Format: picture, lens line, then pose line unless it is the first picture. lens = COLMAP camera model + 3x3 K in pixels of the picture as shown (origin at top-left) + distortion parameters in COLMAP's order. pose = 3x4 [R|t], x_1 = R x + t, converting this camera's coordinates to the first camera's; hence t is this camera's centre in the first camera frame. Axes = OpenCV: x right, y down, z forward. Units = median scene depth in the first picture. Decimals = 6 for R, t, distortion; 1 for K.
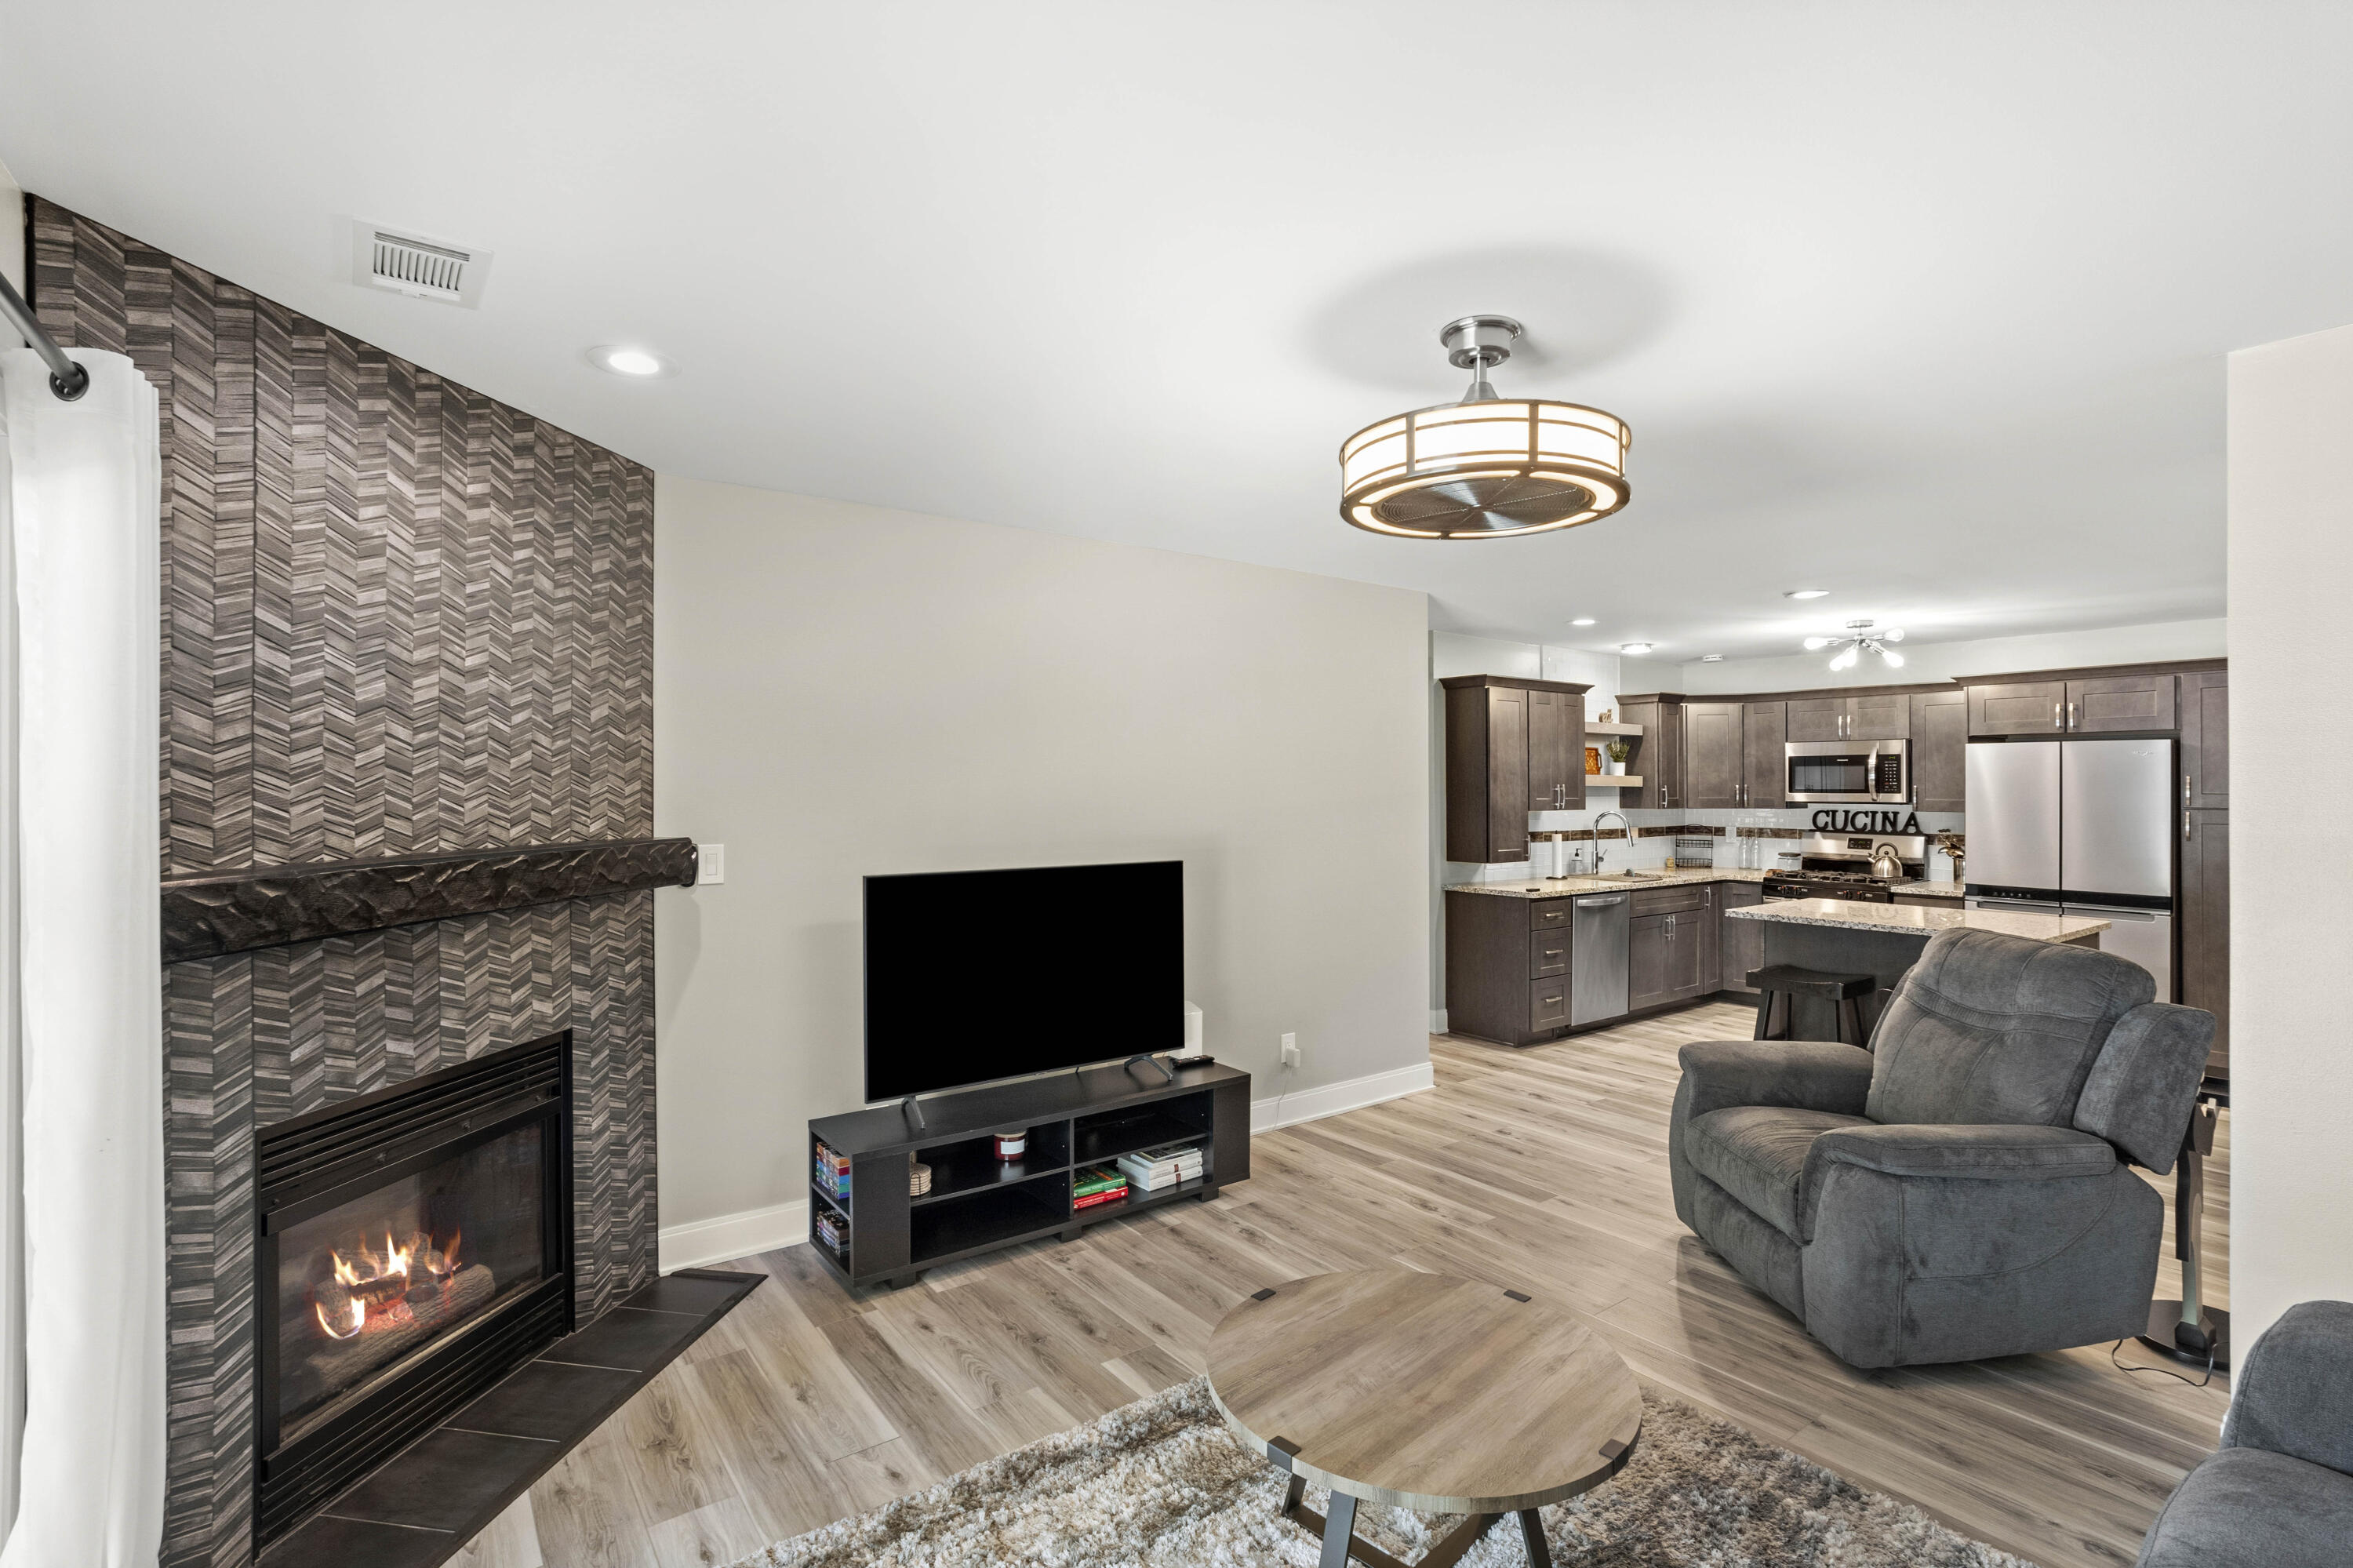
lens RADIAL K [[1083.8, 0, 1176.8], [0, 1083.8, 771.6], [0, 0, 1]] dist [-0.046894, 0.023584]
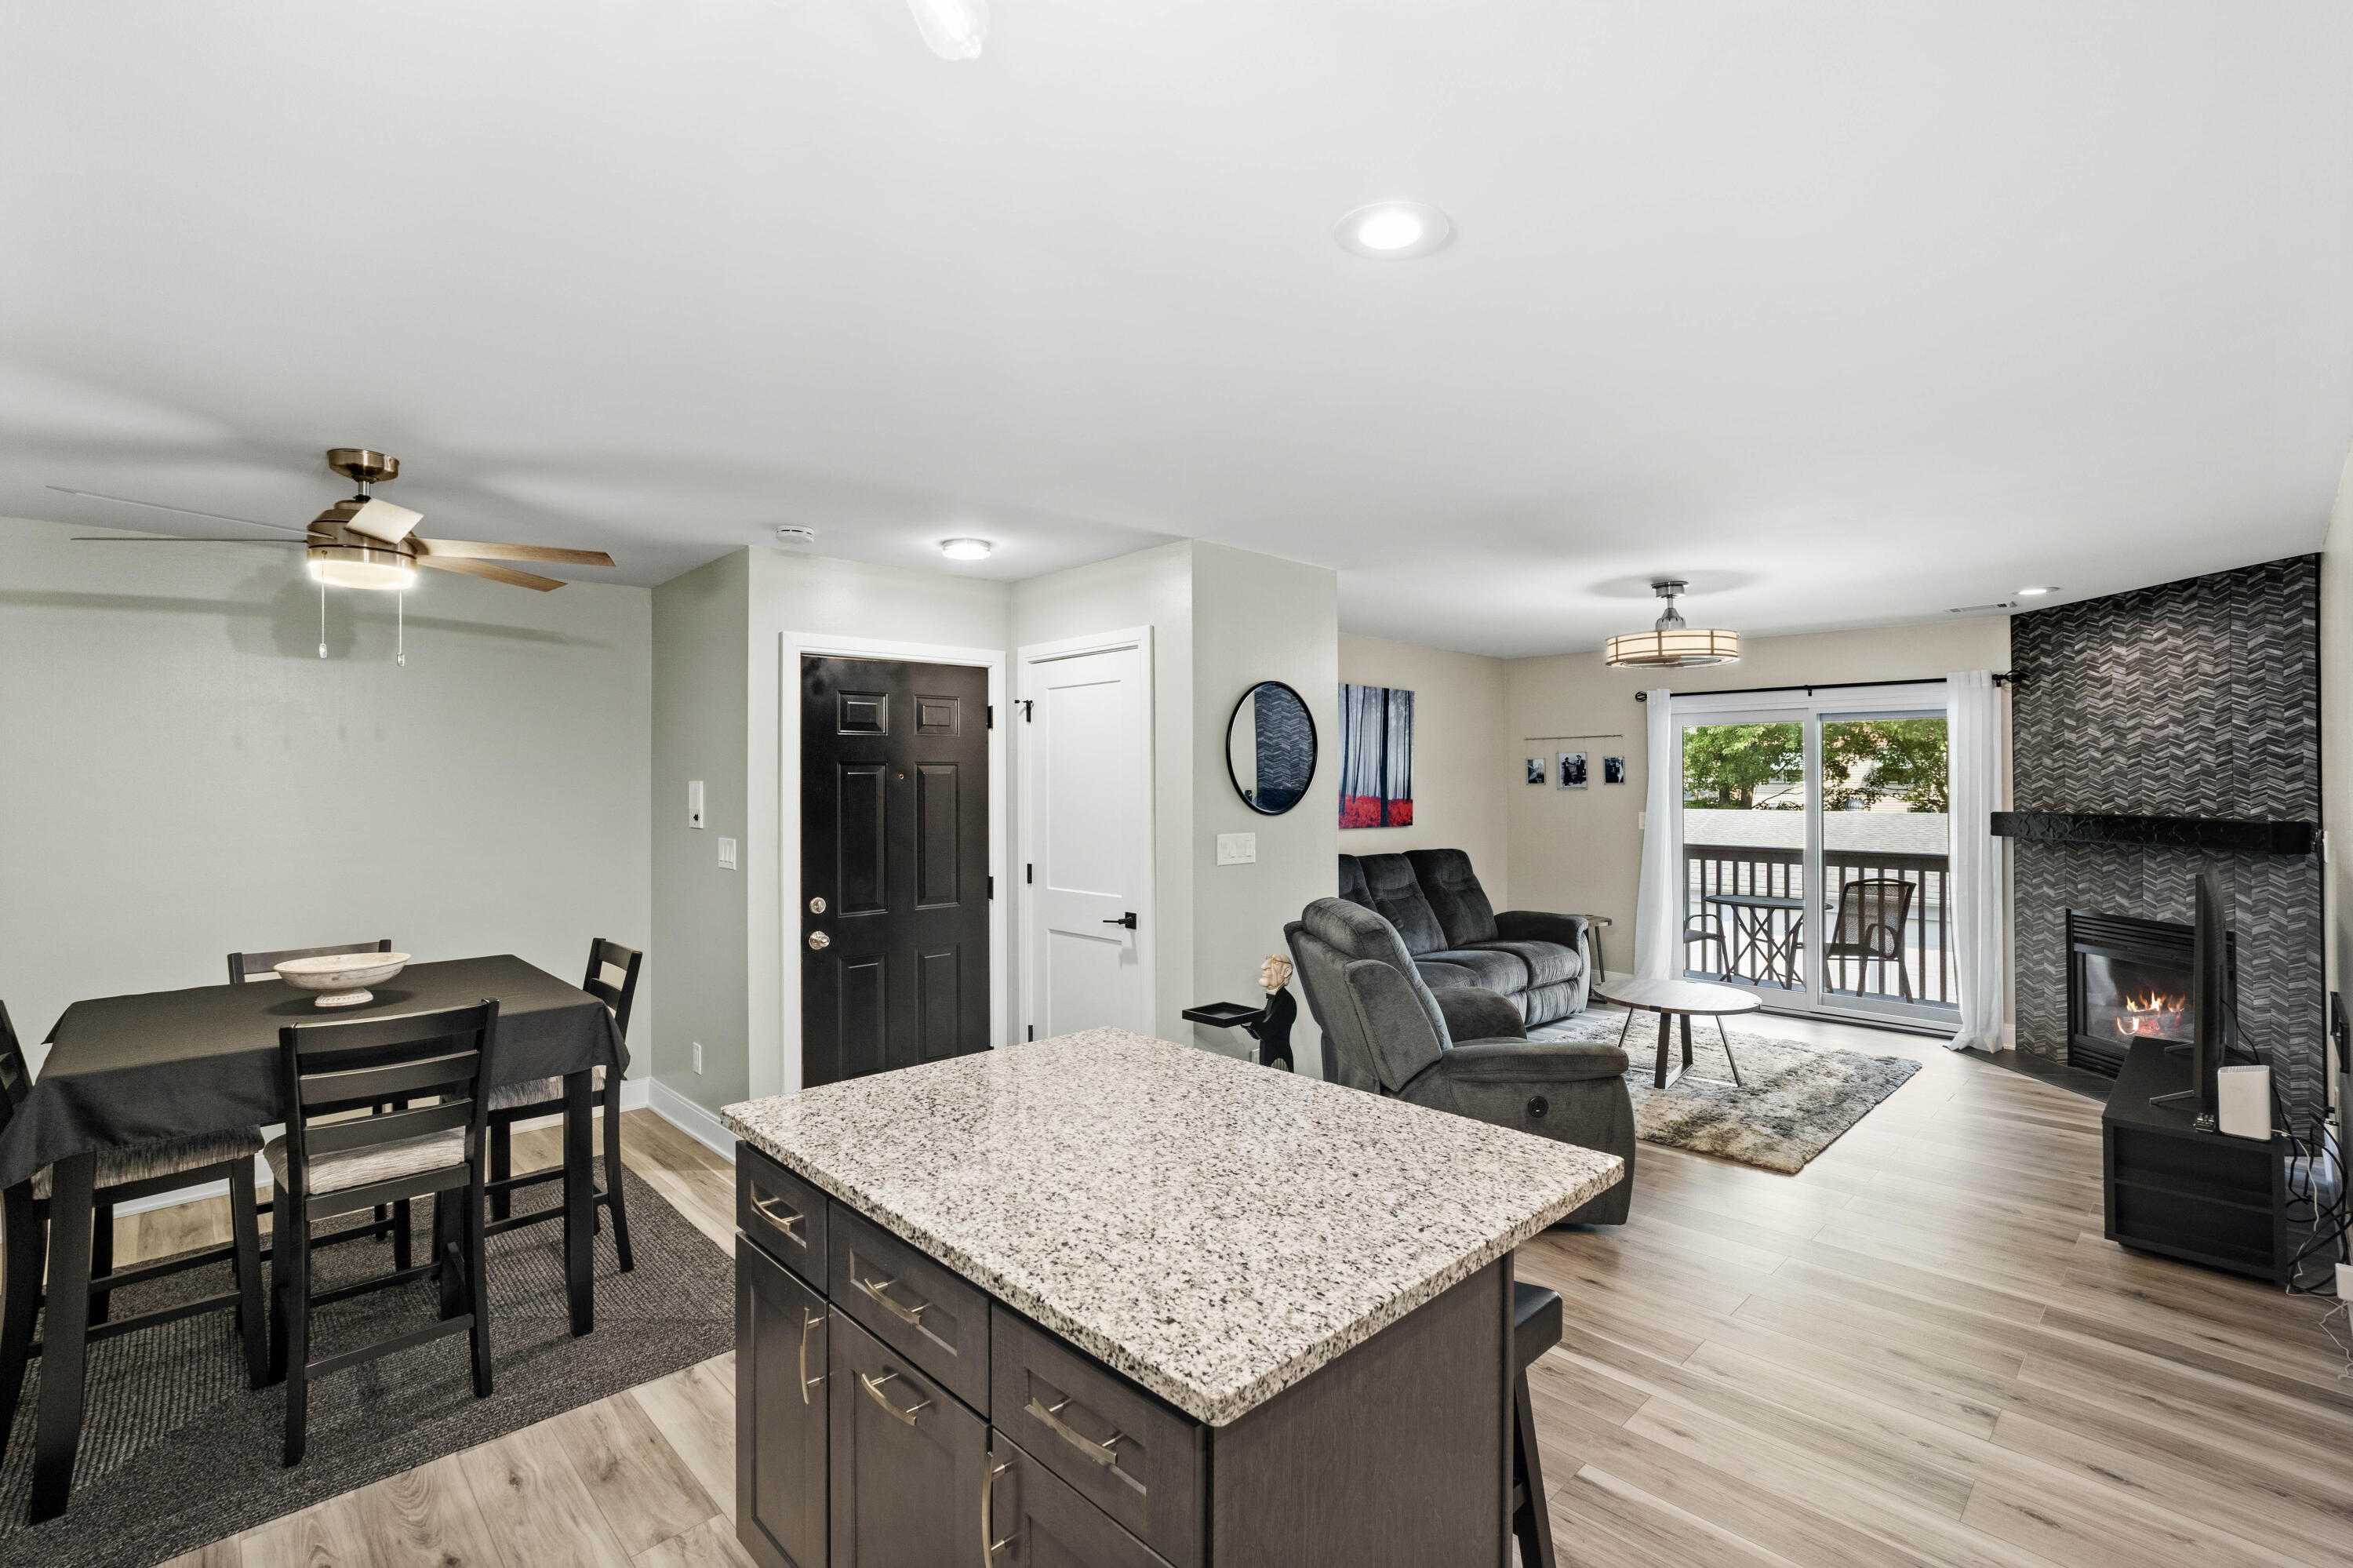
lens RADIAL K [[1066.5, 0, 1180.6], [0, 1066.5, 767.8], [0, 0, 1]] dist [-0.028704, 0.024412]
pose [[-0.989649, -0.005461, -0.143404, 0.629736], [-0.002426, 0.999770, -0.021328, 0.013249], [0.143487, -0.020760, -0.989434, 1.185309]]
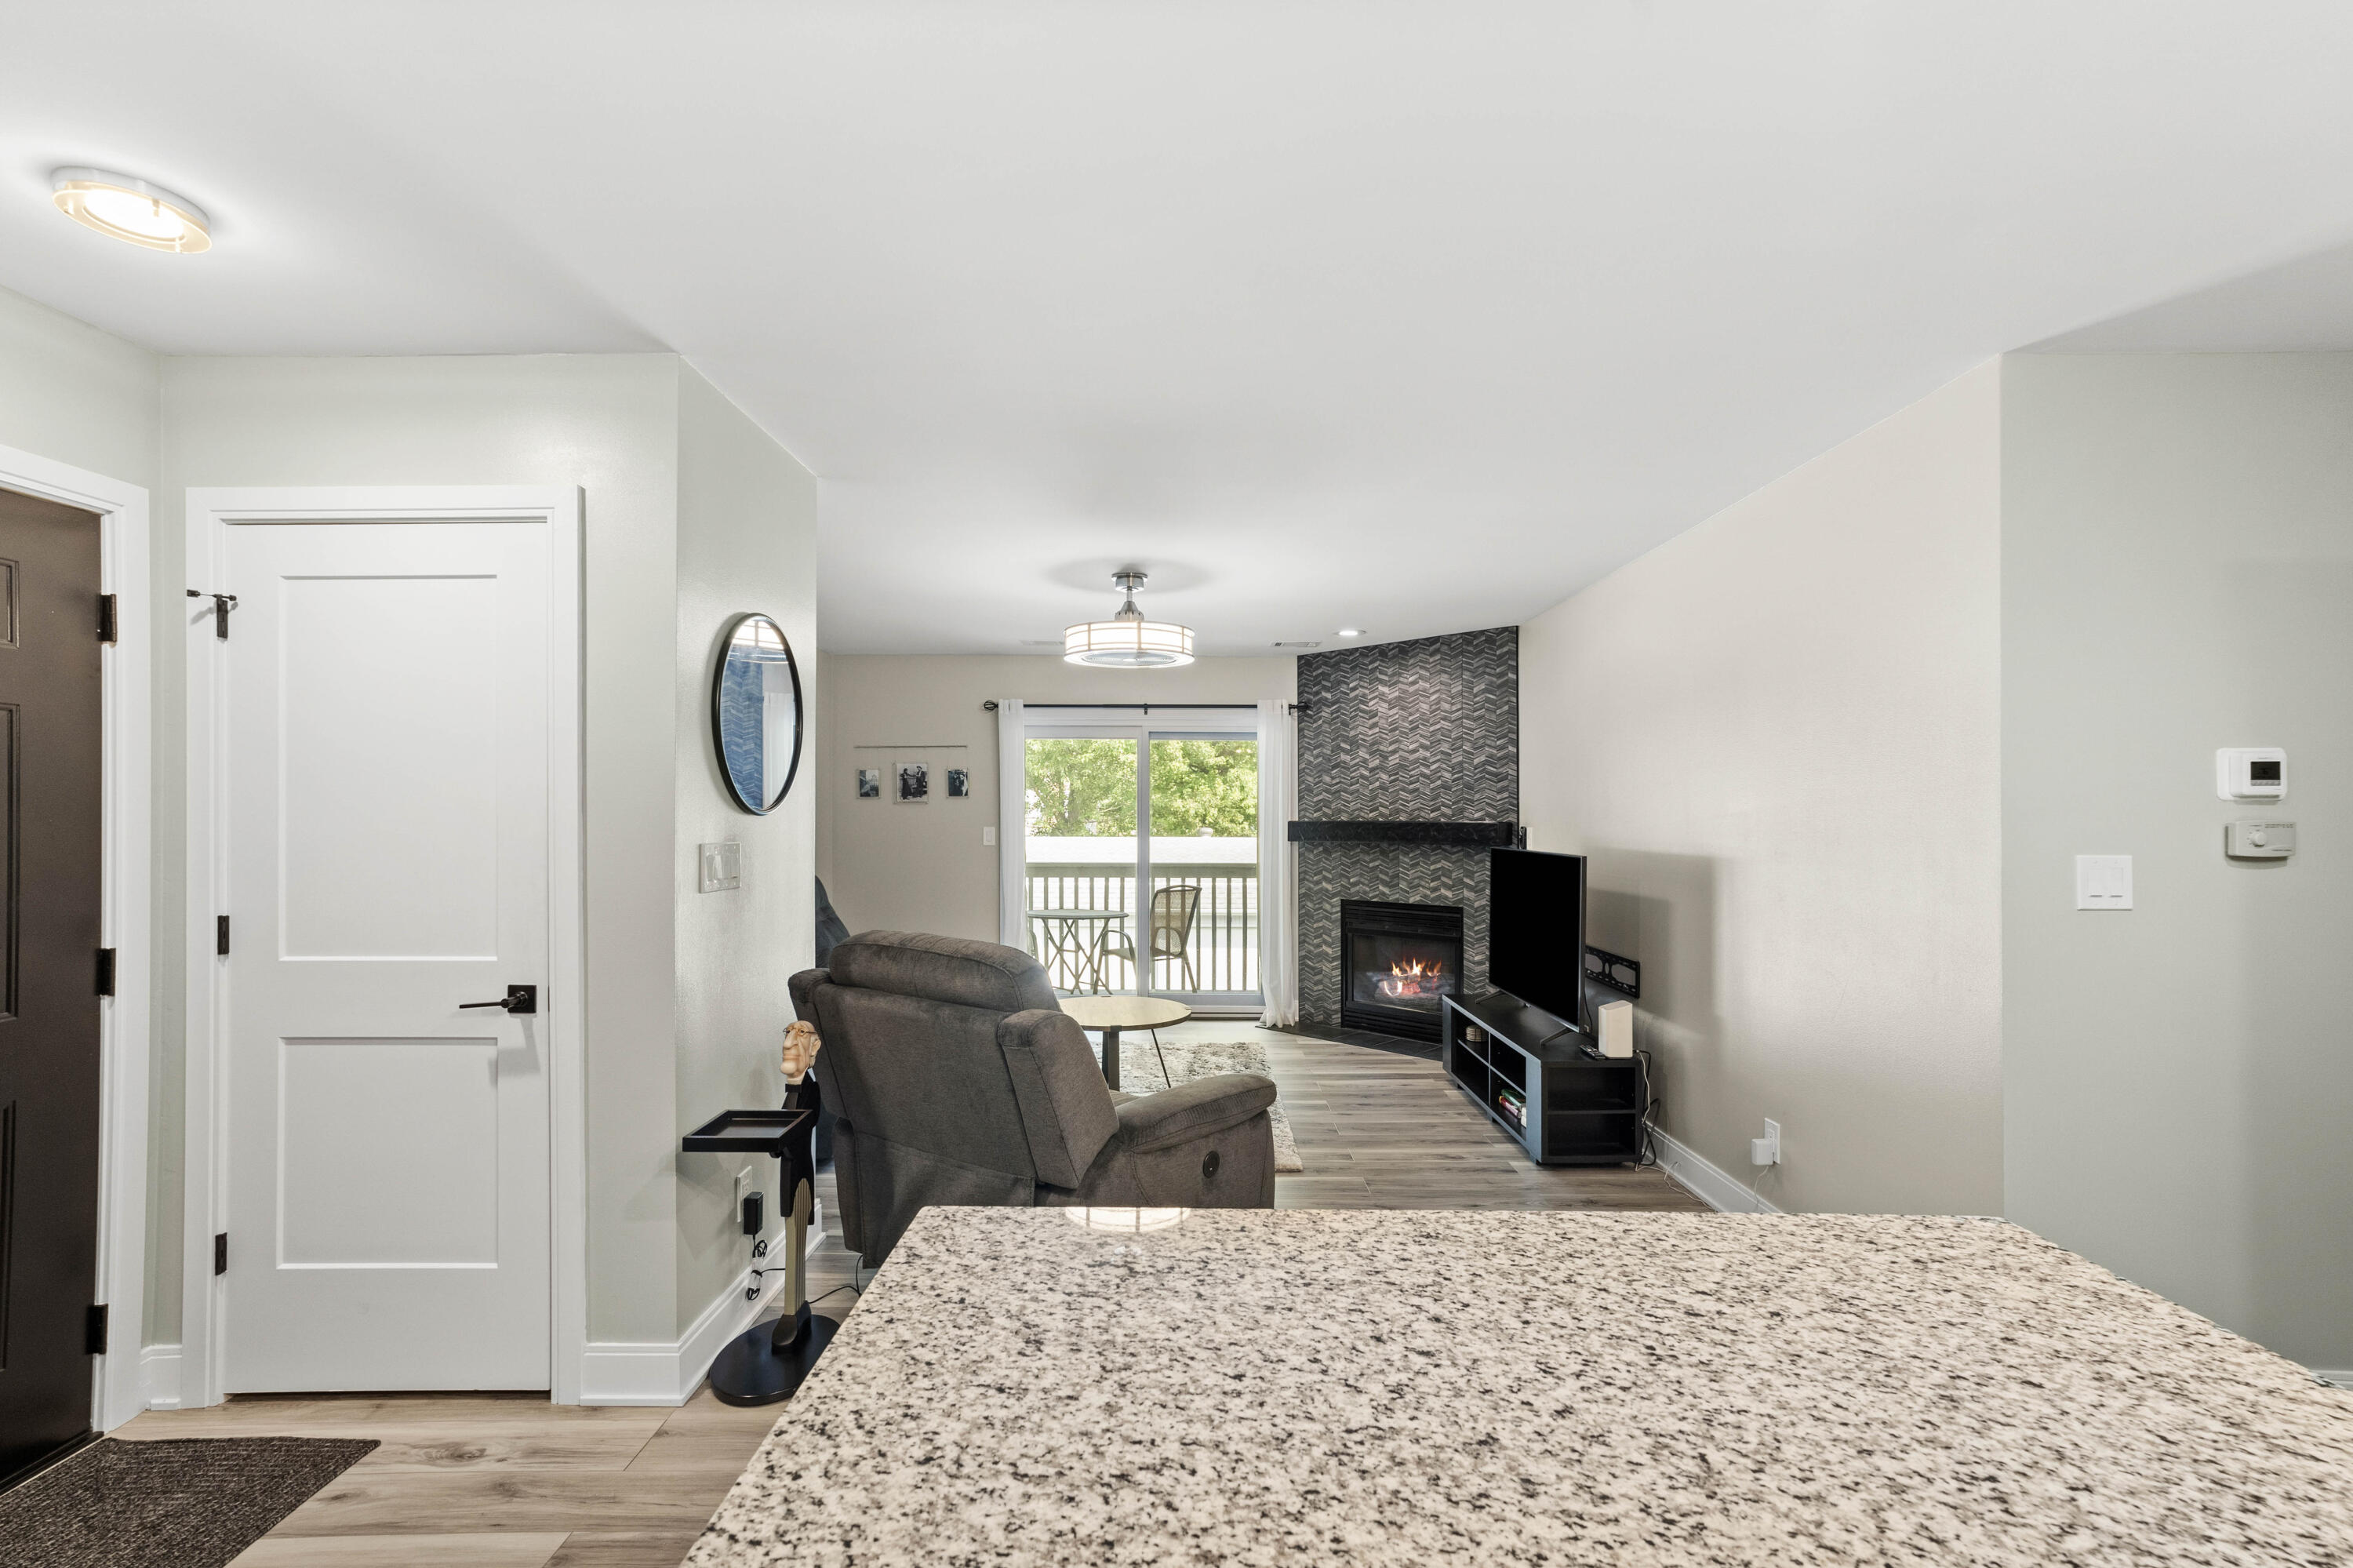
lens RADIAL K [[1053.9, 0, 1182.6], [0, 1053.9, 808.4], [0, 0, 1]] dist [-0.020033, 0.022105]
pose [[-0.592806, -0.010850, -0.805272, 0.738870], [0.002330, 0.999882, -0.015187, 0.035351], [0.805342, -0.010879, -0.592711, 0.898946]]
